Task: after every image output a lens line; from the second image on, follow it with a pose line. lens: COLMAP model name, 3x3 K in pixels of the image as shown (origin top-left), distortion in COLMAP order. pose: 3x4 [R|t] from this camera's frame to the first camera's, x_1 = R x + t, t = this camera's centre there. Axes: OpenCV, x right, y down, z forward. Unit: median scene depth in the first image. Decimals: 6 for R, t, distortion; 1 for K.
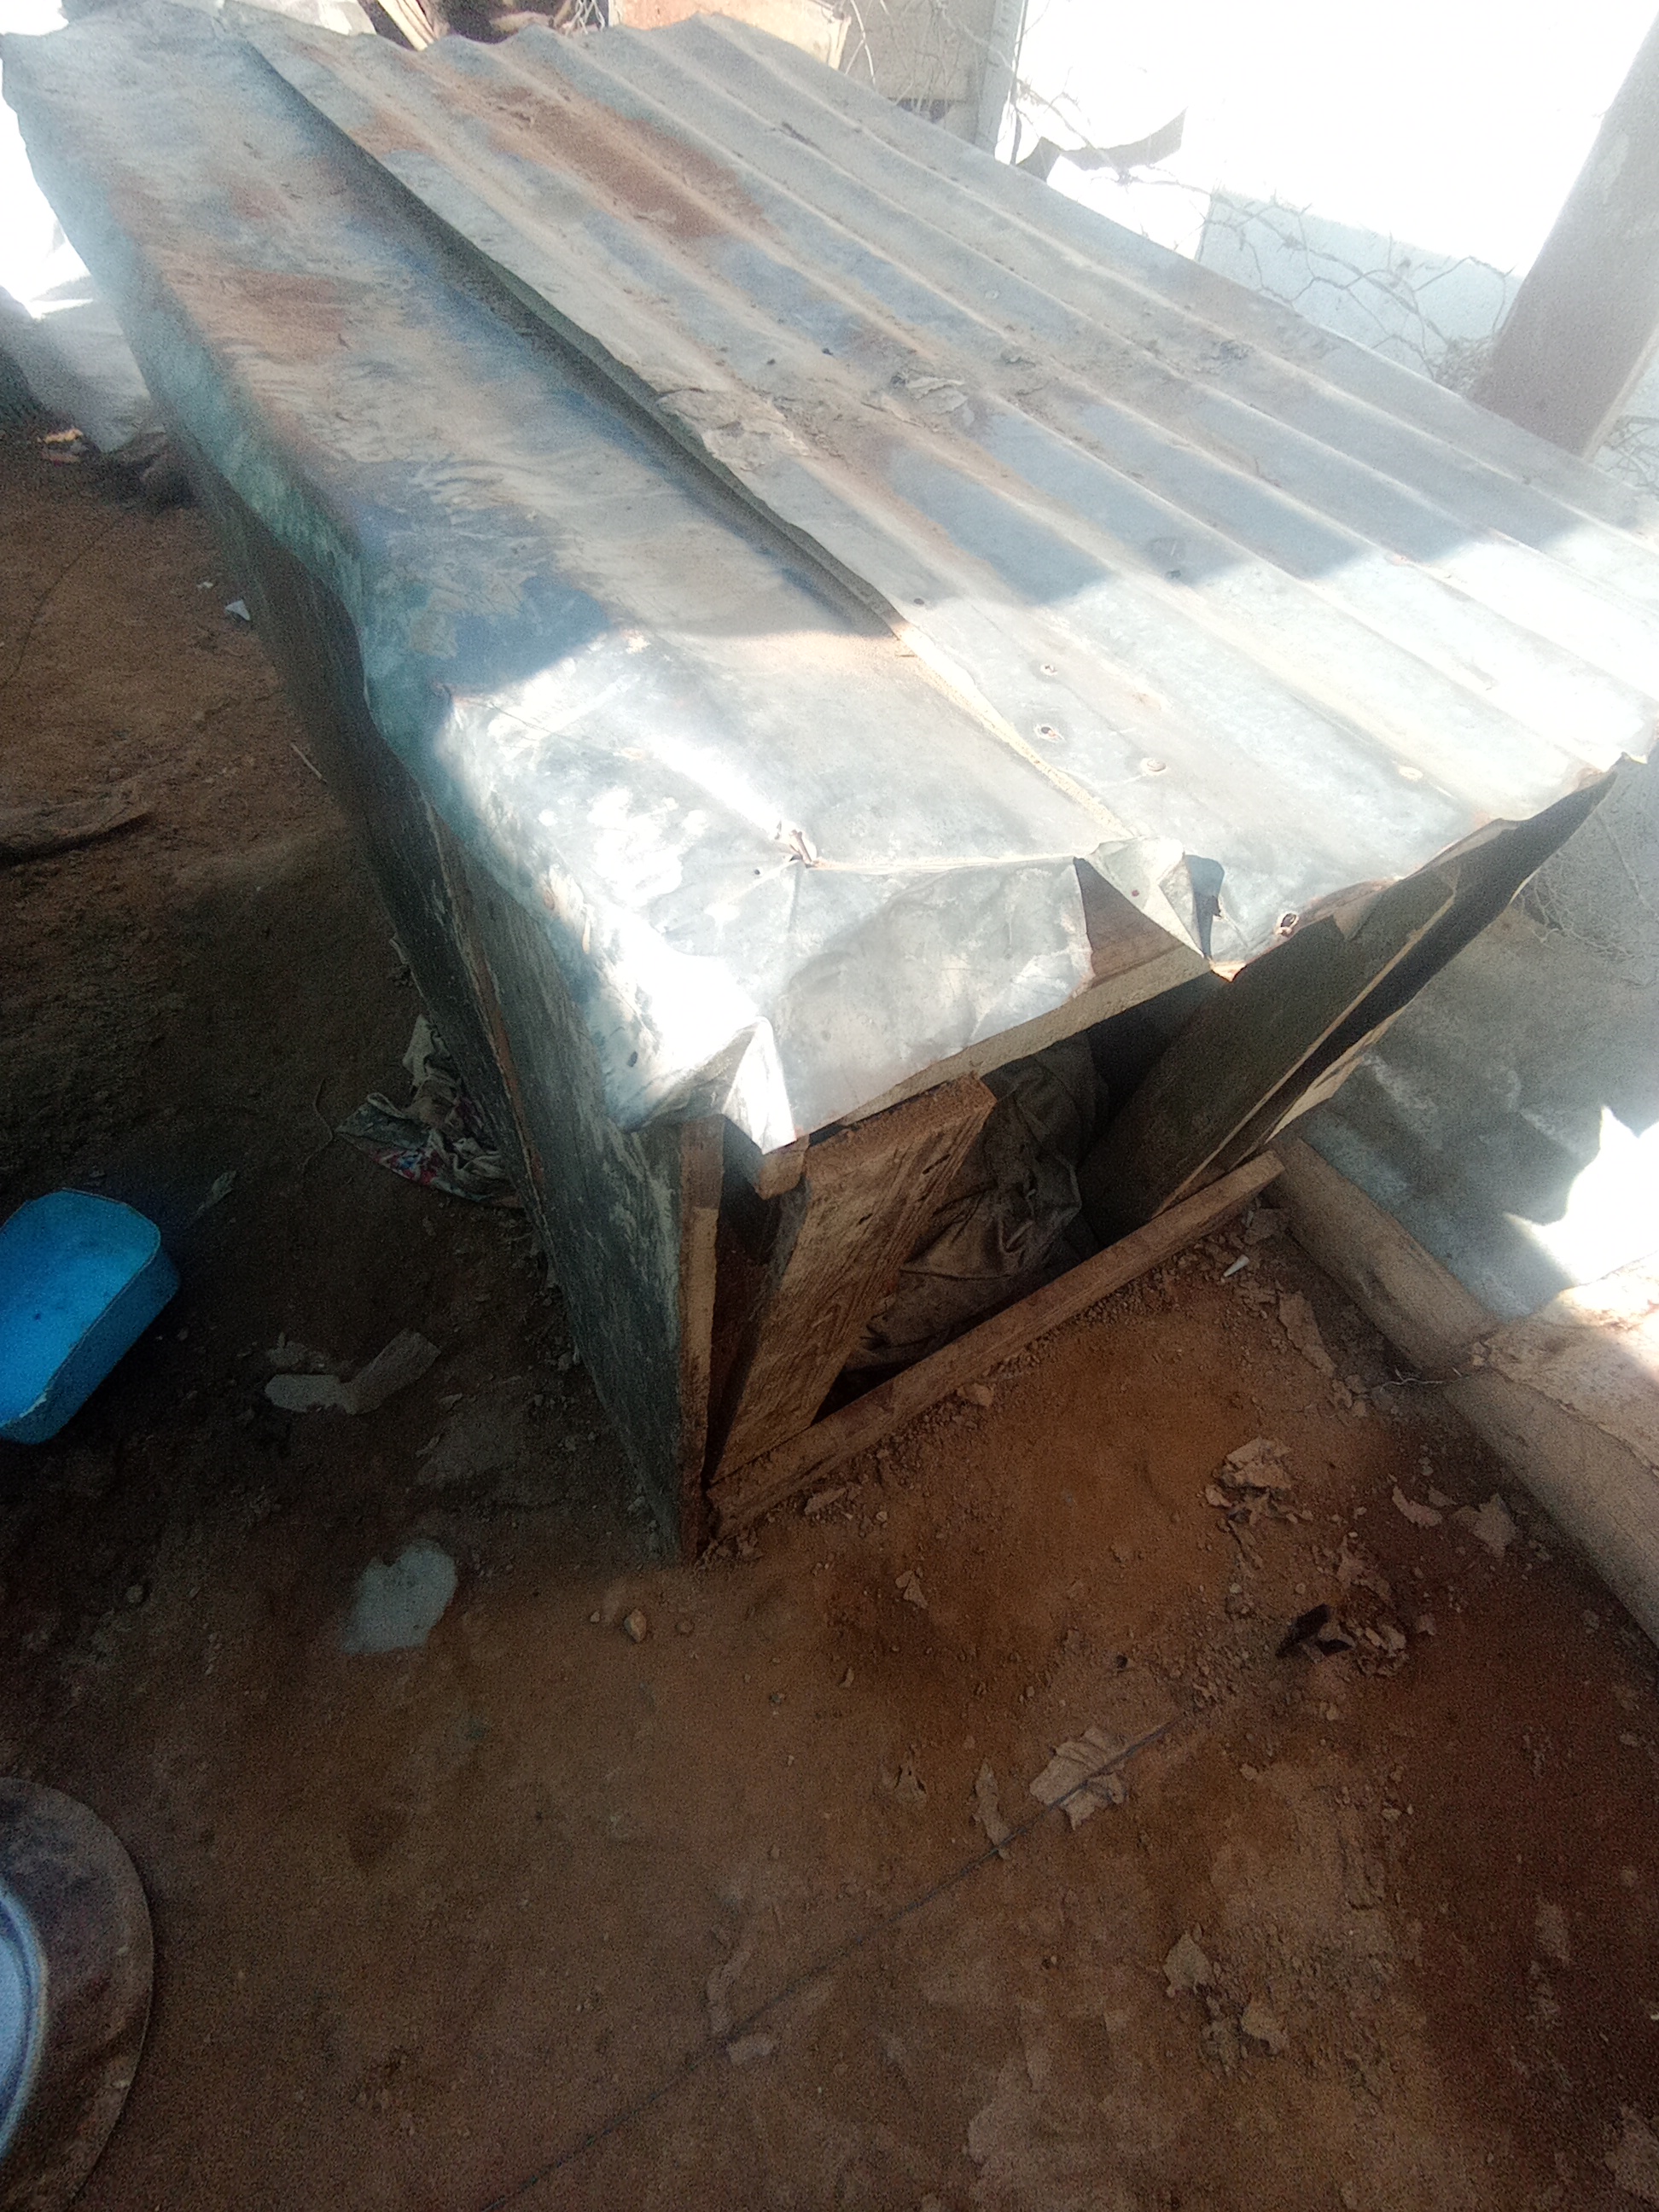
lens RADIAL K [[1094.0, 0, 829.5], [0, 1094.0, 1106.0], [0, 0, 1]] dist [-0.038954, 0.012530]
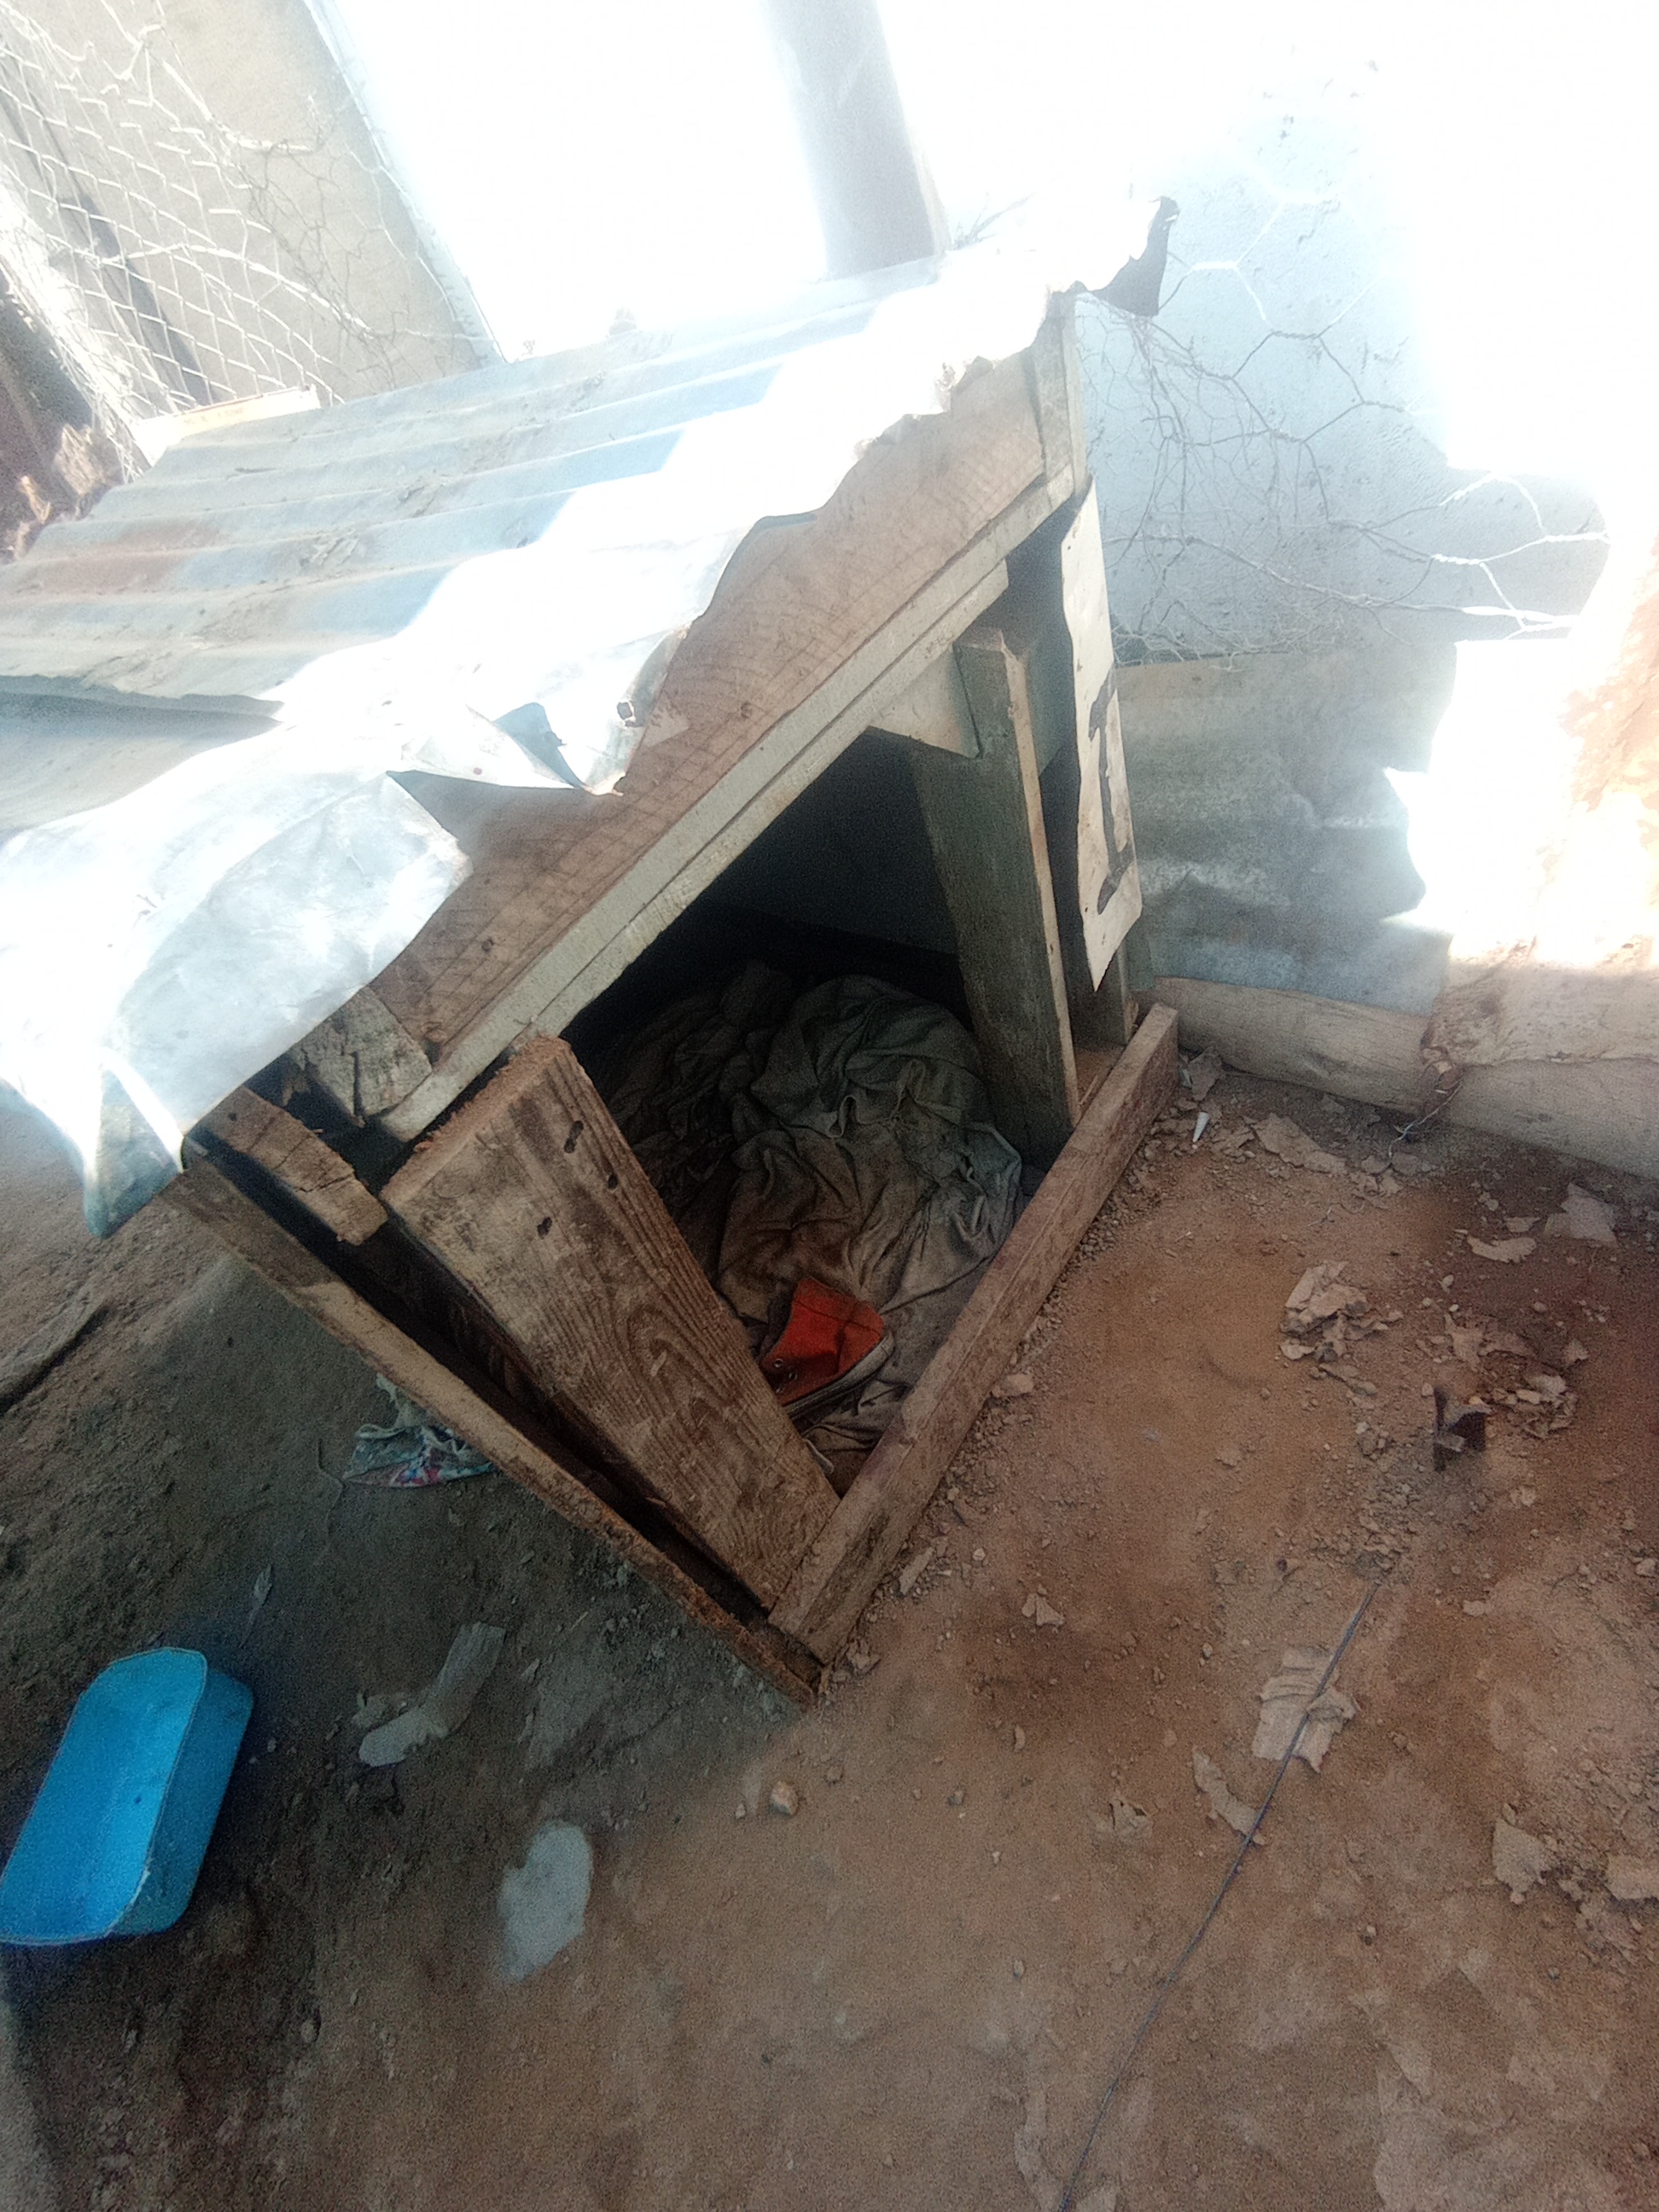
lens RADIAL K [[1086.3, 0, 832.7], [0, 1086.3, 1089.7], [0, 0, 1]] dist [-0.036309, 0.007006]
pose [[0.855053, -0.517548, -0.032085, 0.179697], [0.503671, 0.843652, -0.185921, 0.161436], [0.123291, 0.142812, 0.982041, 0.048390]]
